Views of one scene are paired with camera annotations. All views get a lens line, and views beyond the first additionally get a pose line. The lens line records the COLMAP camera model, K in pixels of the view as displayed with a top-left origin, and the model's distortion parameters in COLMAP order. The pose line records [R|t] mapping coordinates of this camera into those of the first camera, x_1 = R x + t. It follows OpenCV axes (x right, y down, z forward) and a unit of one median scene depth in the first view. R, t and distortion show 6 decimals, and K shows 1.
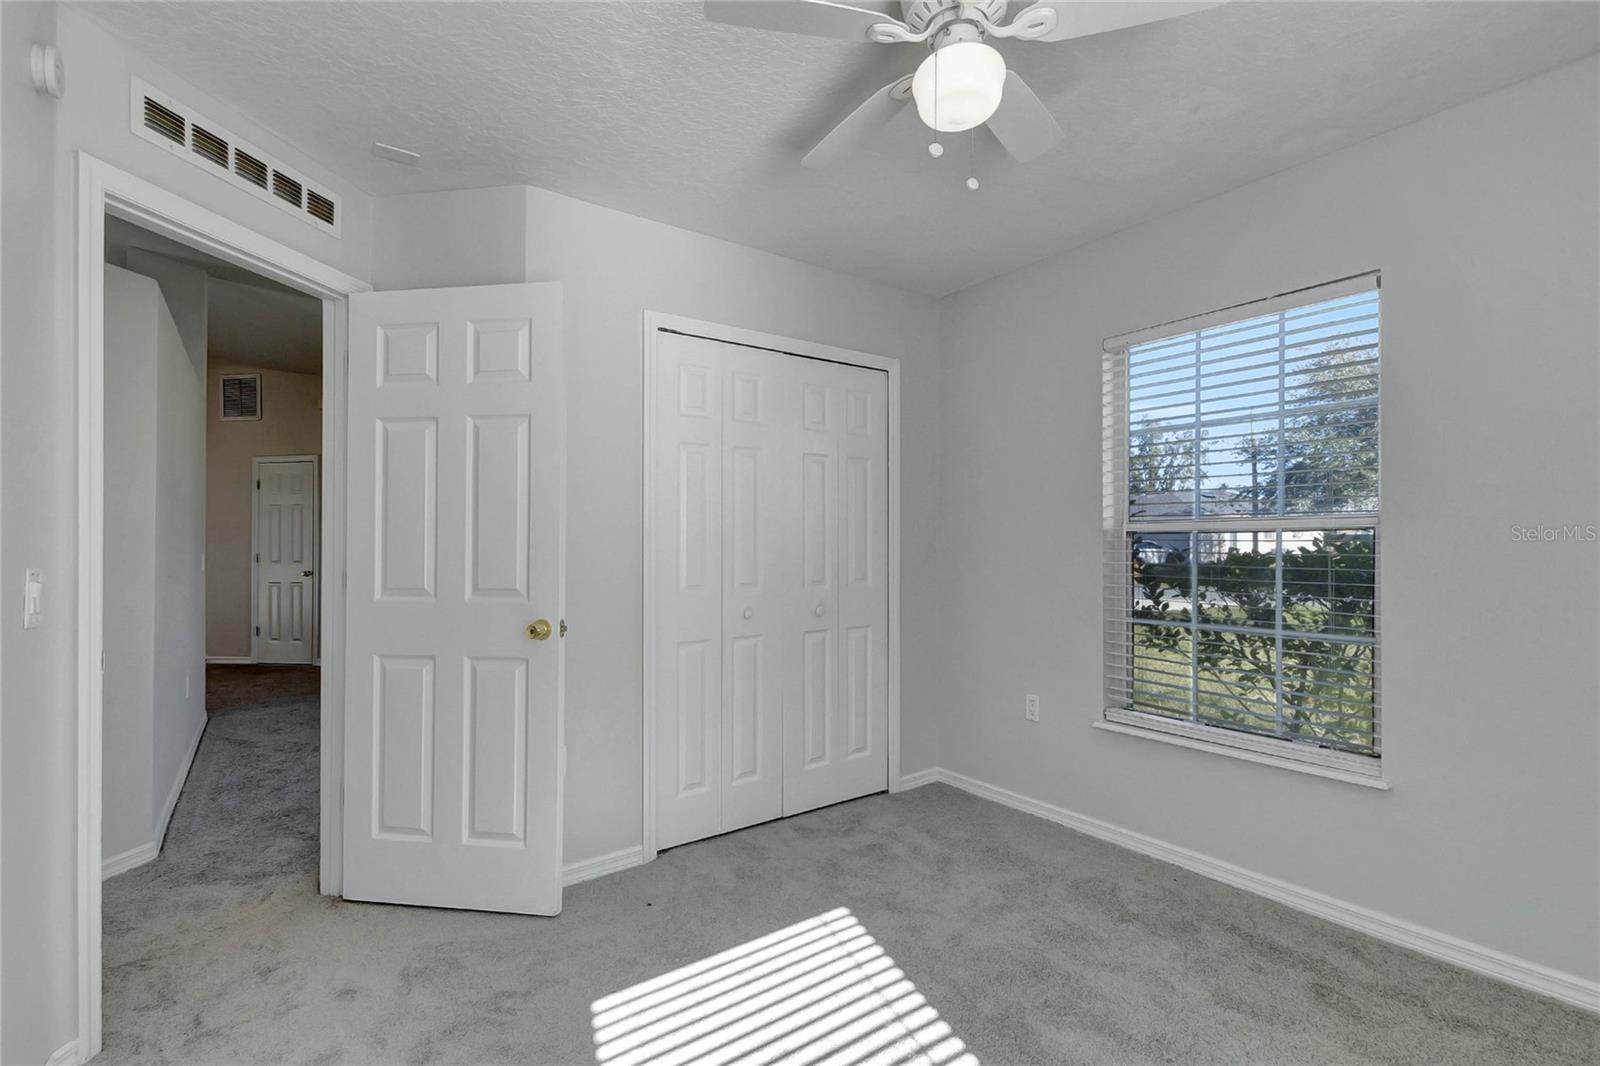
lens RADIAL K [[723.8, 0, 795.8], [0, 723.8, 538.6], [0, 0, 1]] dist [0.009584, -0.004161]
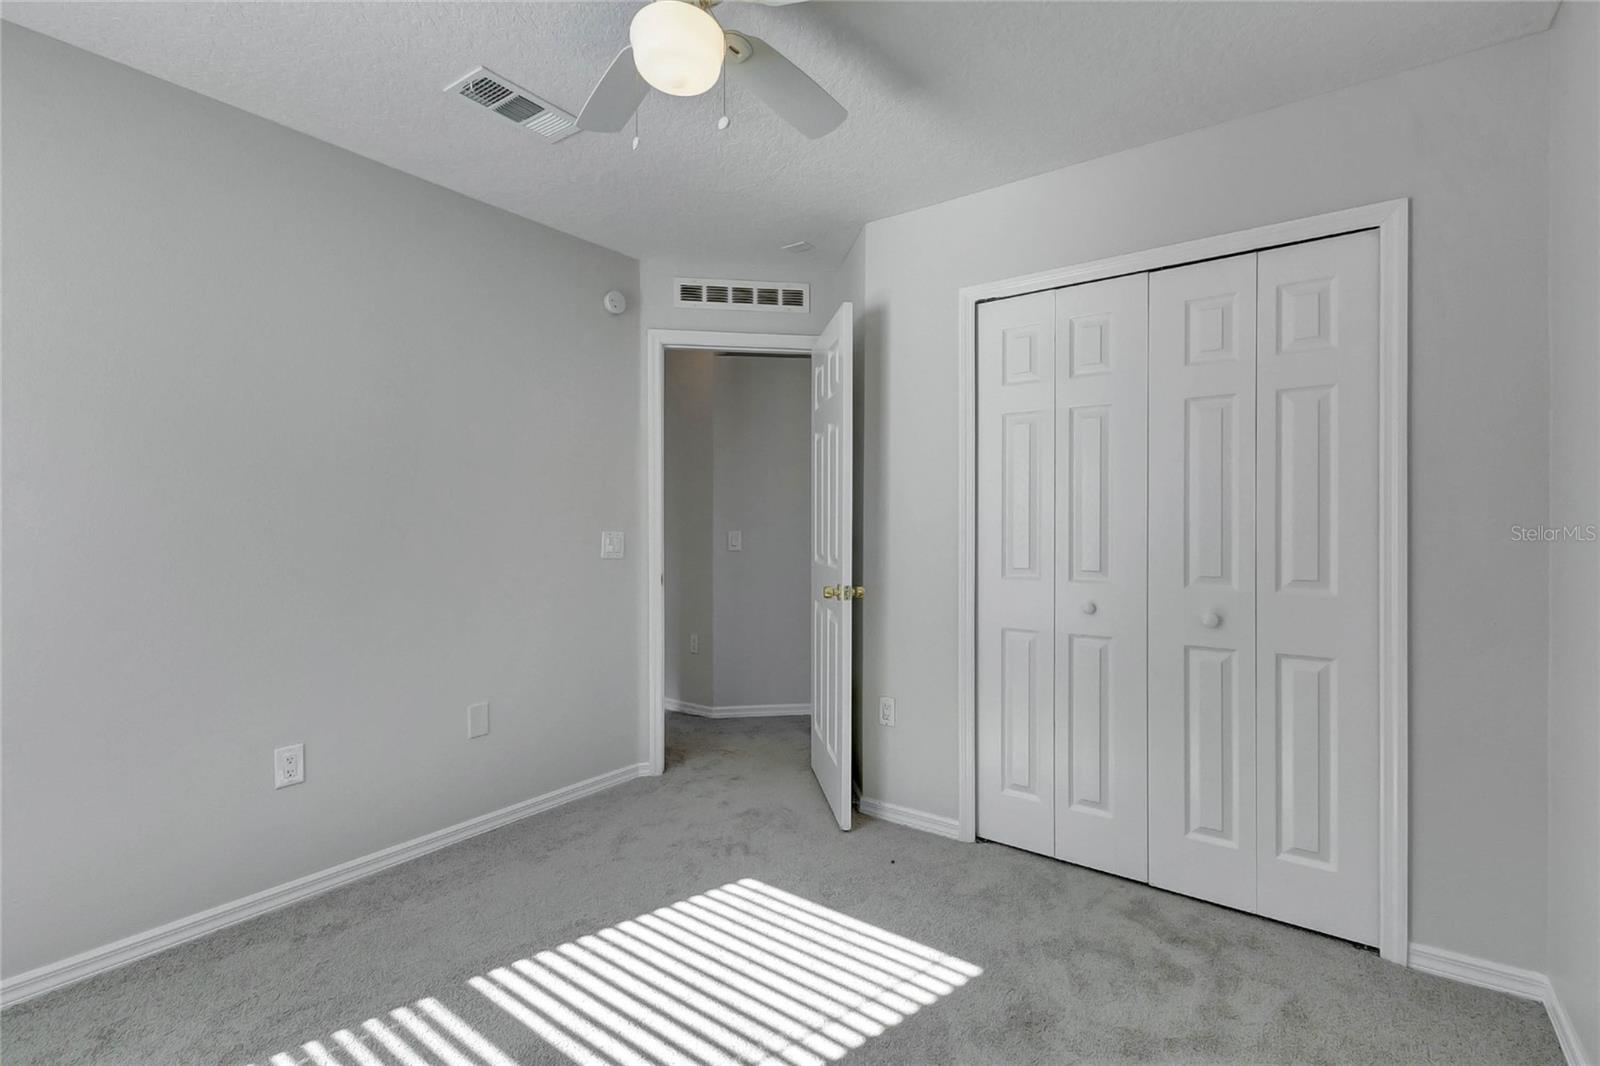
lens RADIAL K [[723.8, 0, 814.2], [0, 723.8, 515.9], [0, 0, 1]] dist [0.009584, -0.004161]
pose [[0.314328, -0.003958, -0.949306, 0.784643], [0.001308, 0.999992, -0.003737, 0.002429], [0.949314, -0.000067, 0.314331, 0.567760]]
